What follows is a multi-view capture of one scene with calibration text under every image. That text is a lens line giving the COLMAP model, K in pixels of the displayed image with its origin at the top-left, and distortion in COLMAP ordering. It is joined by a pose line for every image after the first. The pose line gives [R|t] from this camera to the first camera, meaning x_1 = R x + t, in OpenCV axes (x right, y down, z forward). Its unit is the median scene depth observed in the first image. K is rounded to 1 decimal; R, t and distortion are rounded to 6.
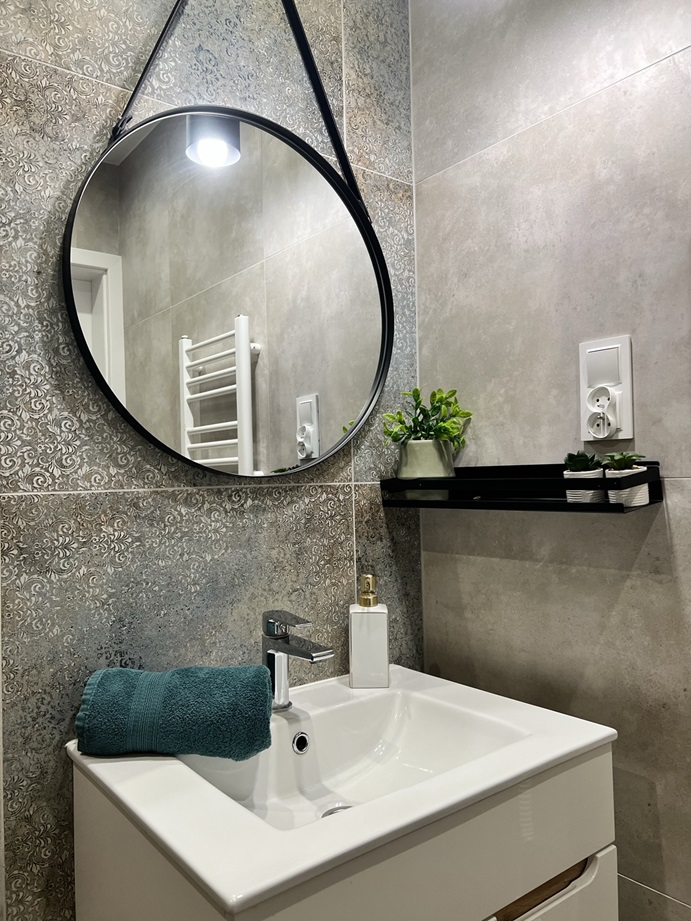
lens RADIAL K [[697.9, 0, 348.5], [0, 697.9, 462.6], [0, 0, 1]] dist [0.044403, -0.077130]
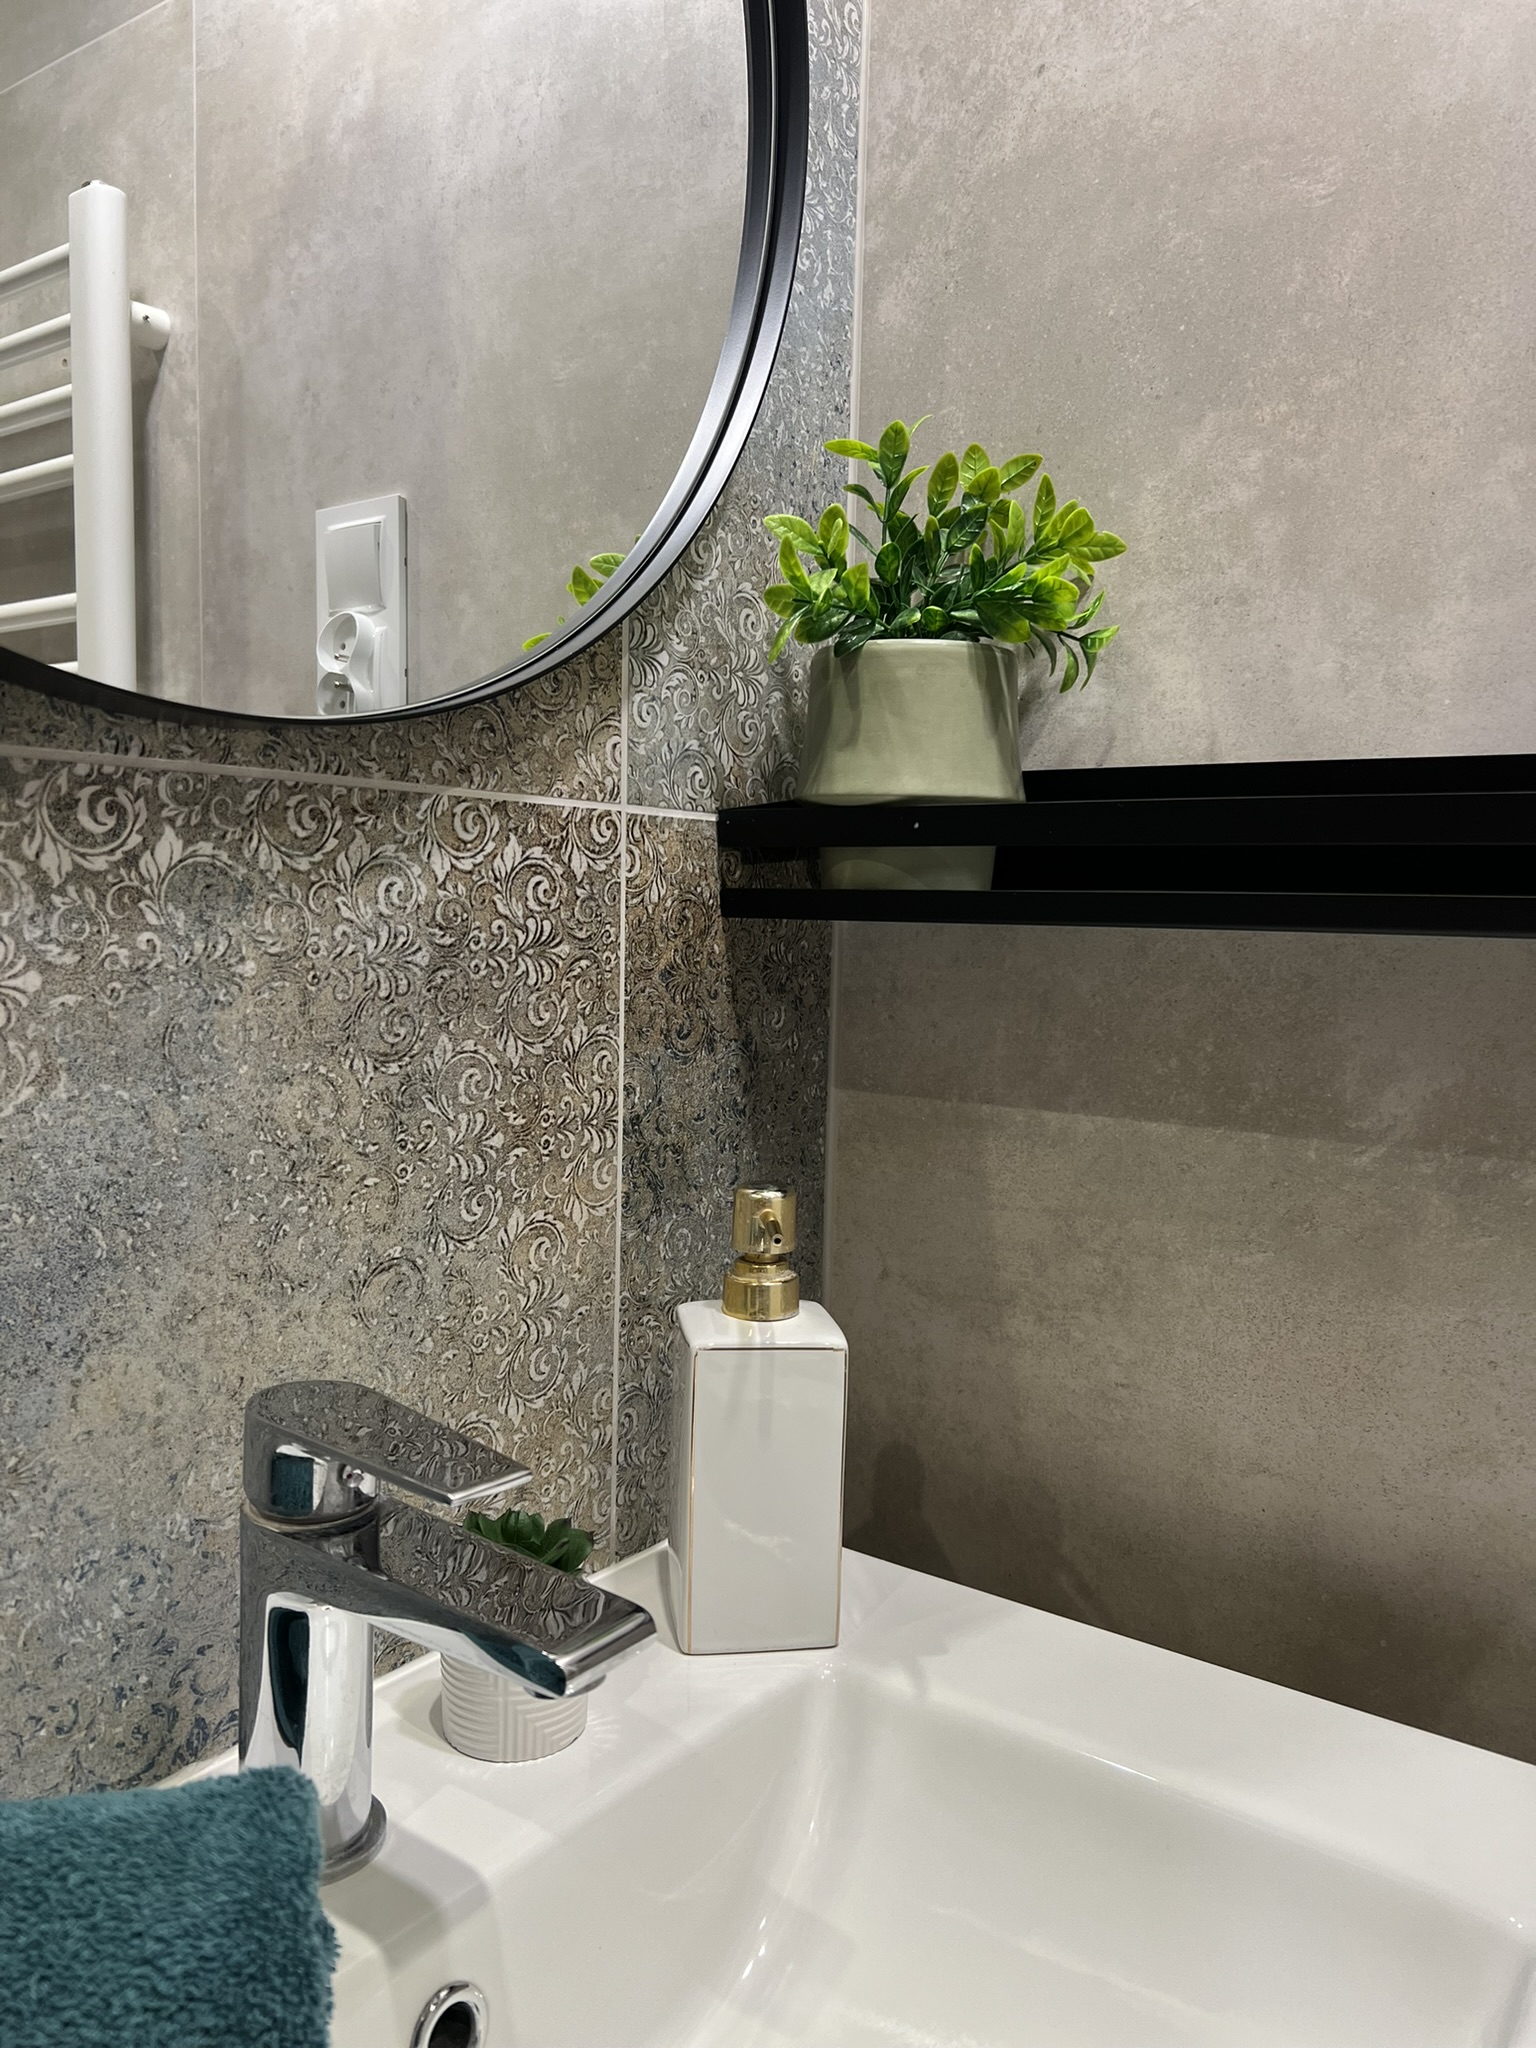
lens RADIAL K [[1551.9, 0, 776.7], [0, 1551.9, 1037.6], [0, 0, 1]] dist [0.044403, -0.077130]
pose [[0.961666, 0.019282, 0.273544, -0.087520], [-0.049693, 0.993263, 0.104687, 0.050070], [-0.269683, -0.114267, 0.956145, 0.476919]]
